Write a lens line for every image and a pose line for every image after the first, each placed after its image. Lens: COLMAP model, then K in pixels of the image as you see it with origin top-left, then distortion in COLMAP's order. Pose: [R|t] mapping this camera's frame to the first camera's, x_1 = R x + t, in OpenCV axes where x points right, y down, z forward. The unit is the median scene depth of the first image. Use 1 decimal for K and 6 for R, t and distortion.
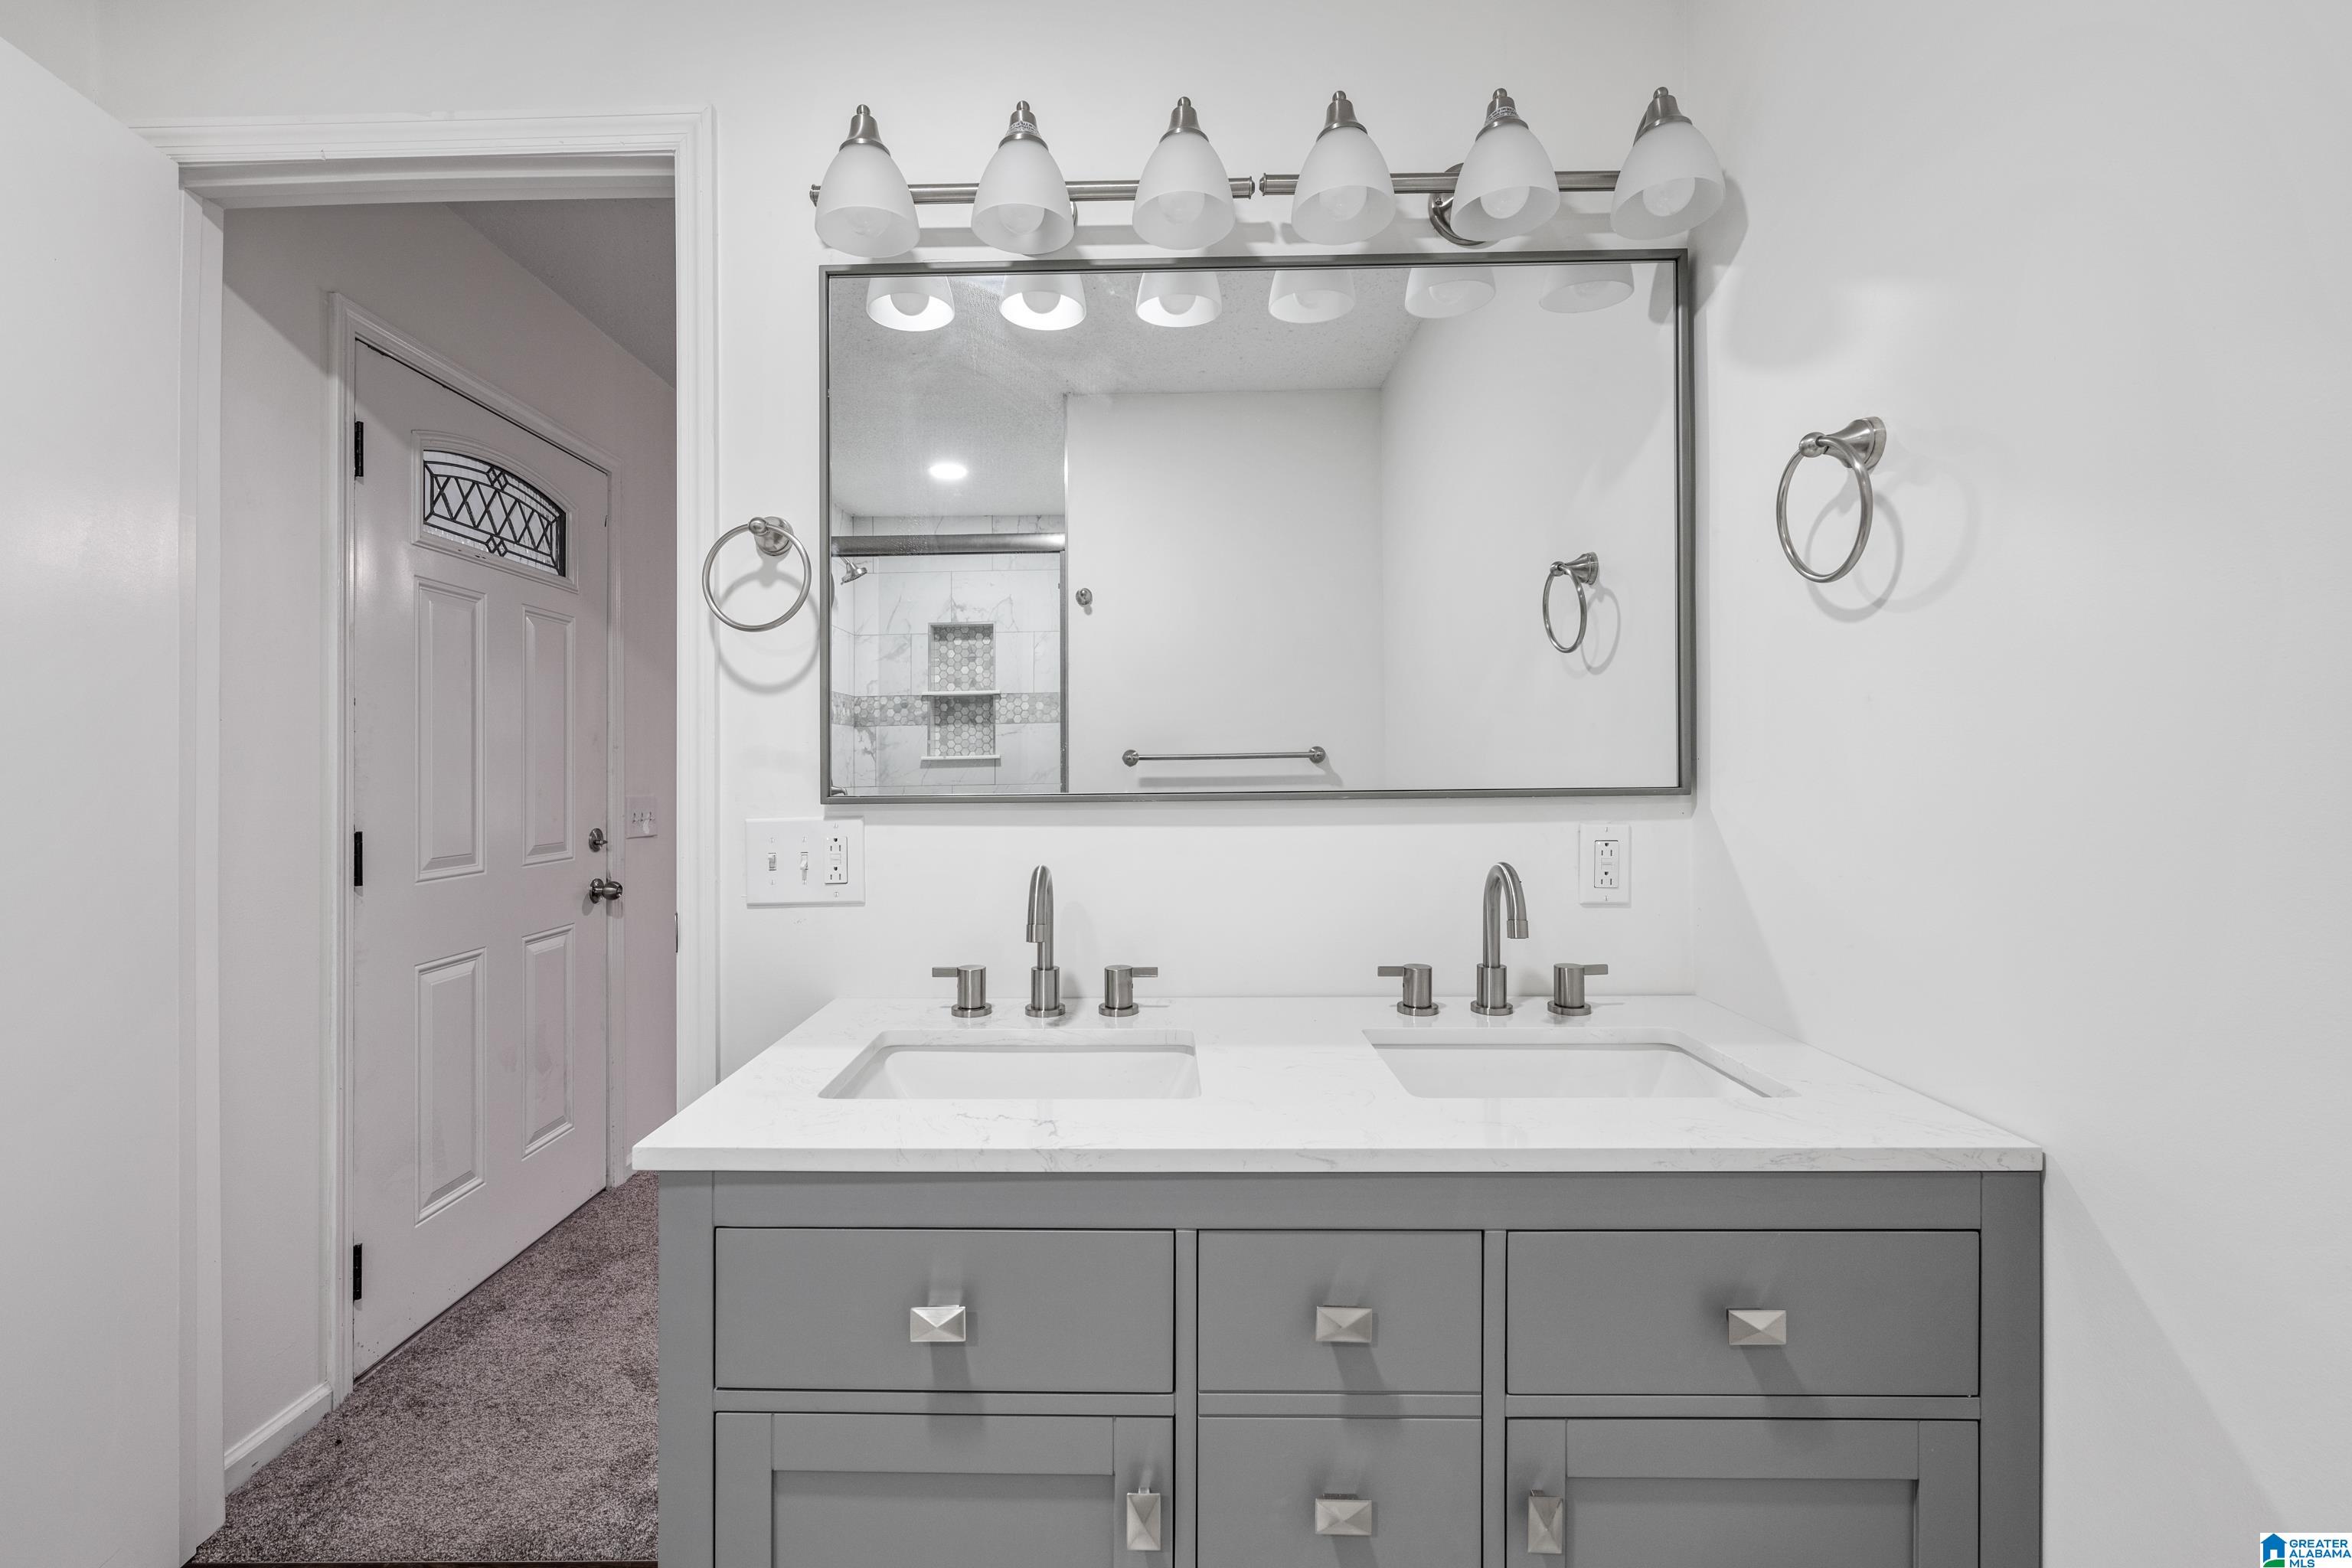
lens RADIAL K [[1023.5, 0, 1166.2], [0, 1023.5, 763.4], [0, 0, 1]] dist [-0.000196, -0.000844]
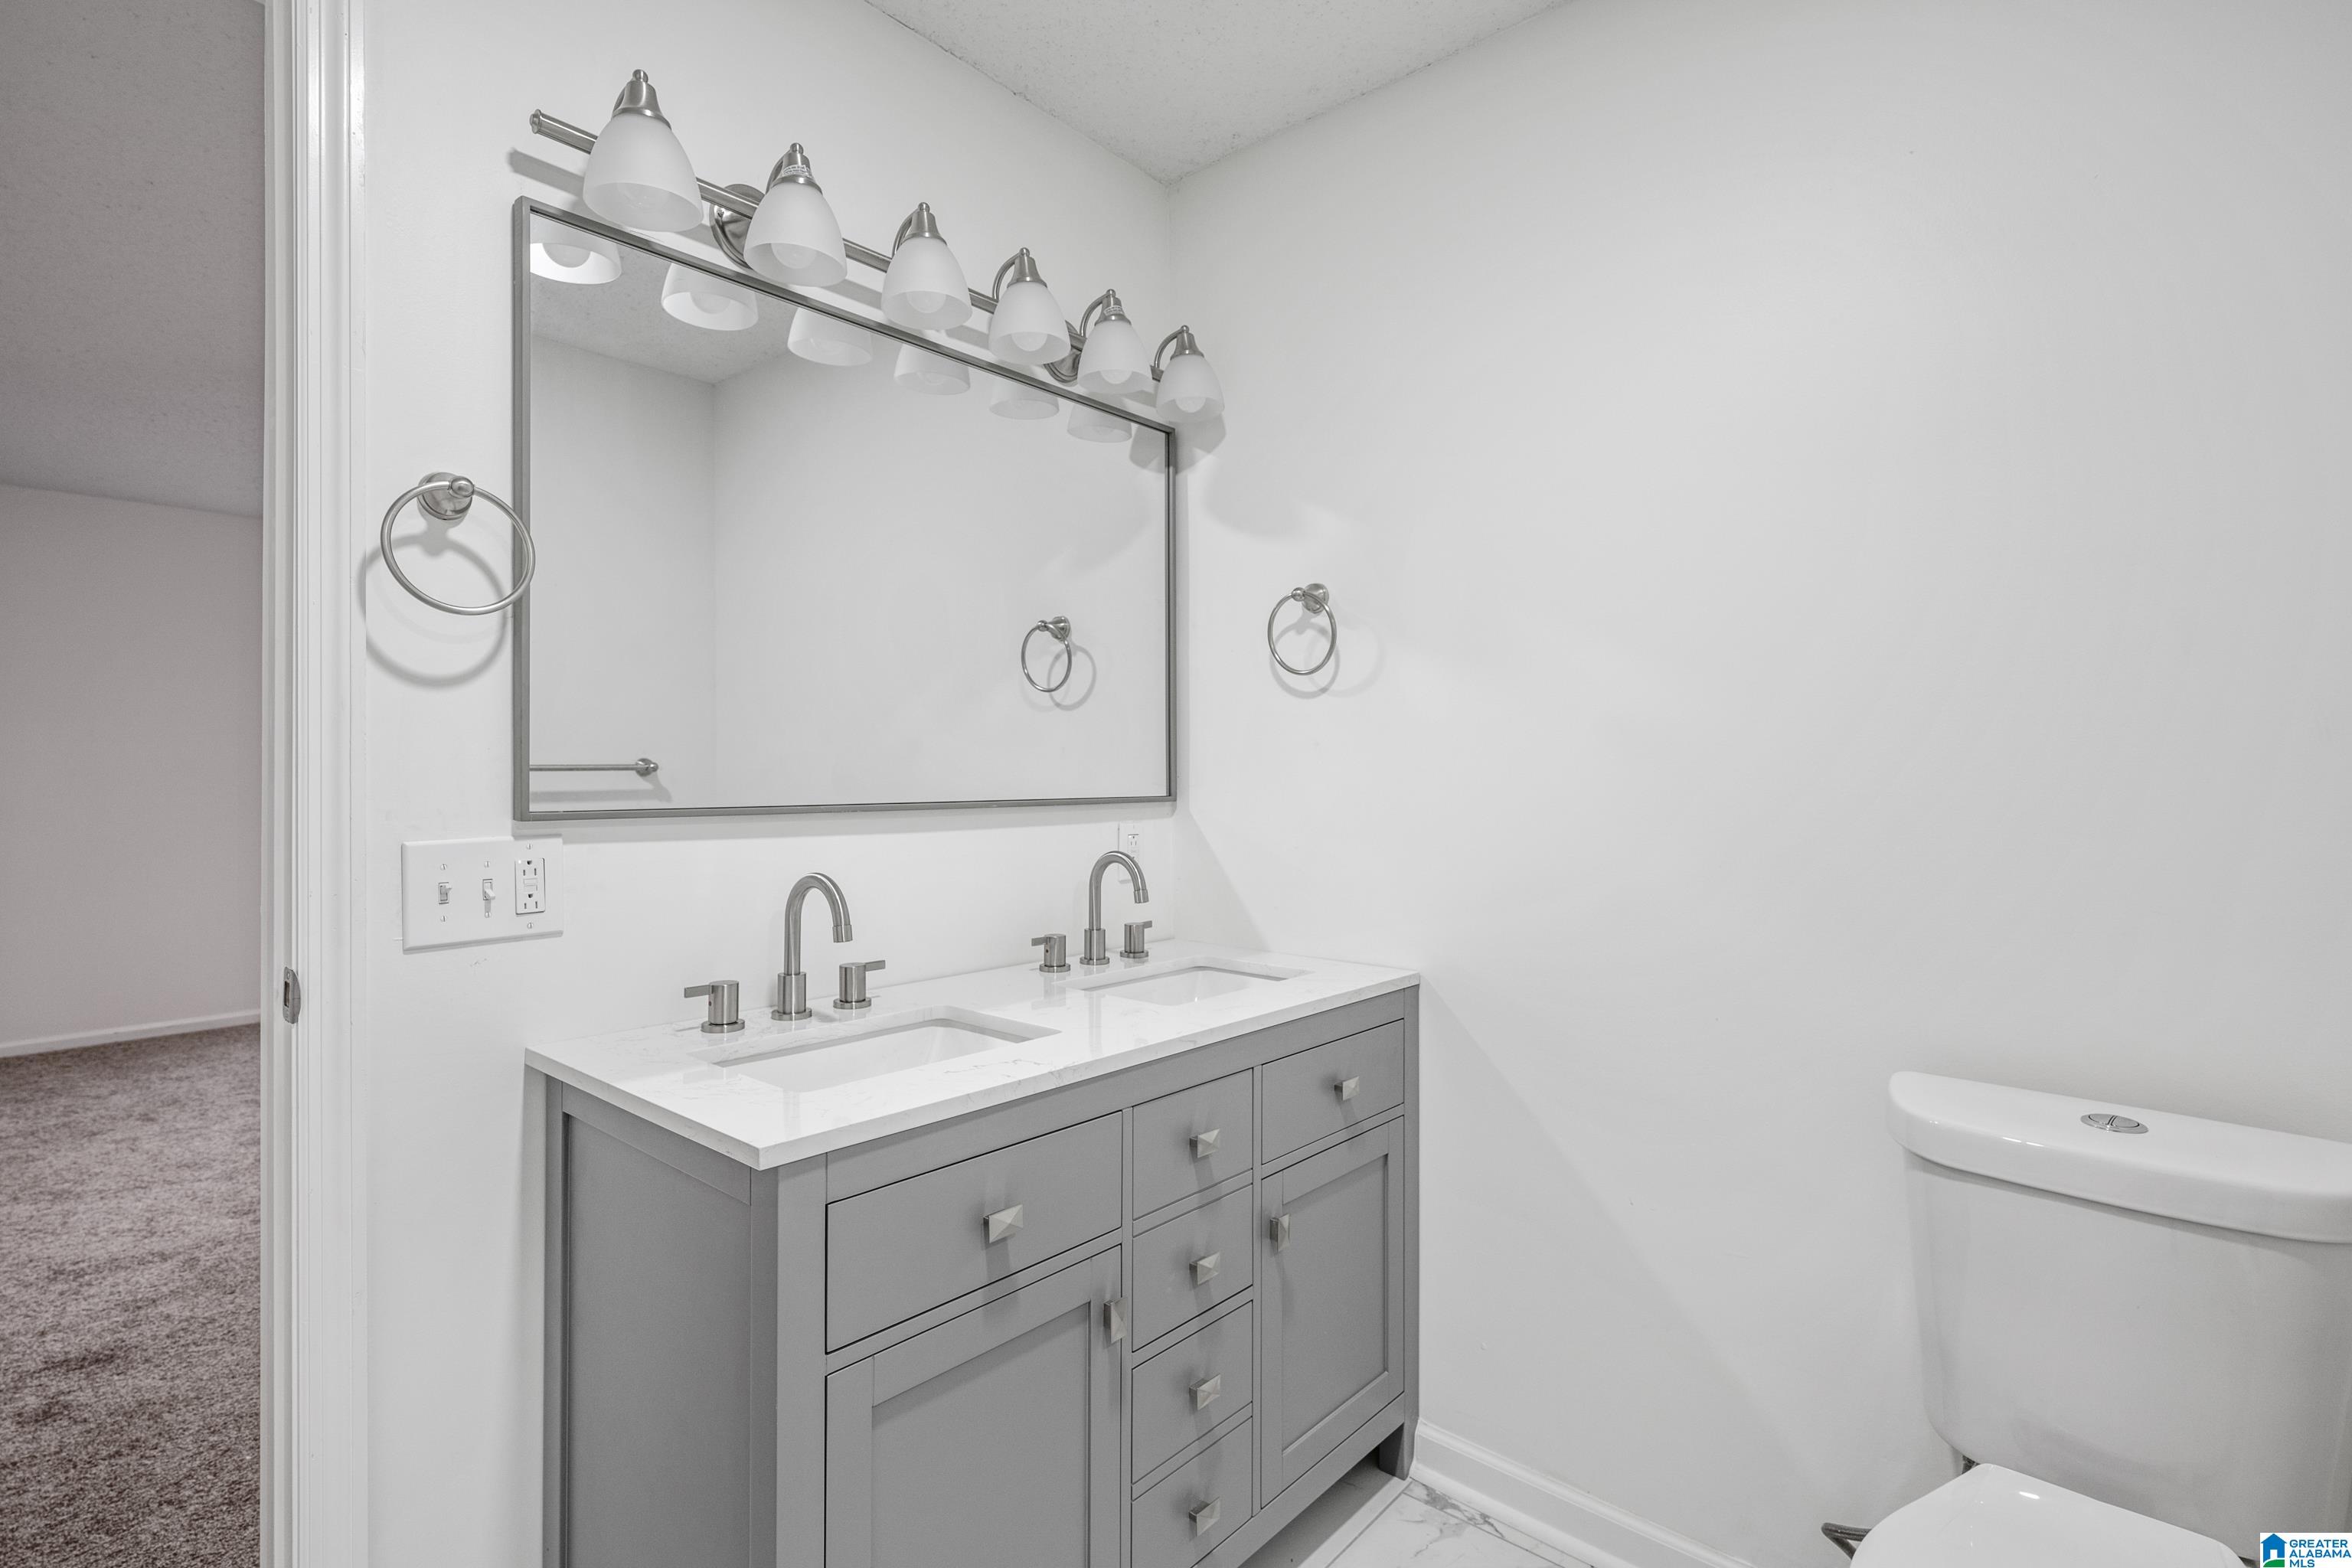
lens RADIAL K [[1088.0, 0, 1176.0], [0, 1088.0, 784.0], [0, 0, 1]] dist [-0.002362, -0.000135]
pose [[0.649475, 0.003711, 0.760374, -0.685951], [-0.008060, 0.999966, 0.002004, 0.001791], [-0.760340, -0.007431, 0.649483, -0.015101]]
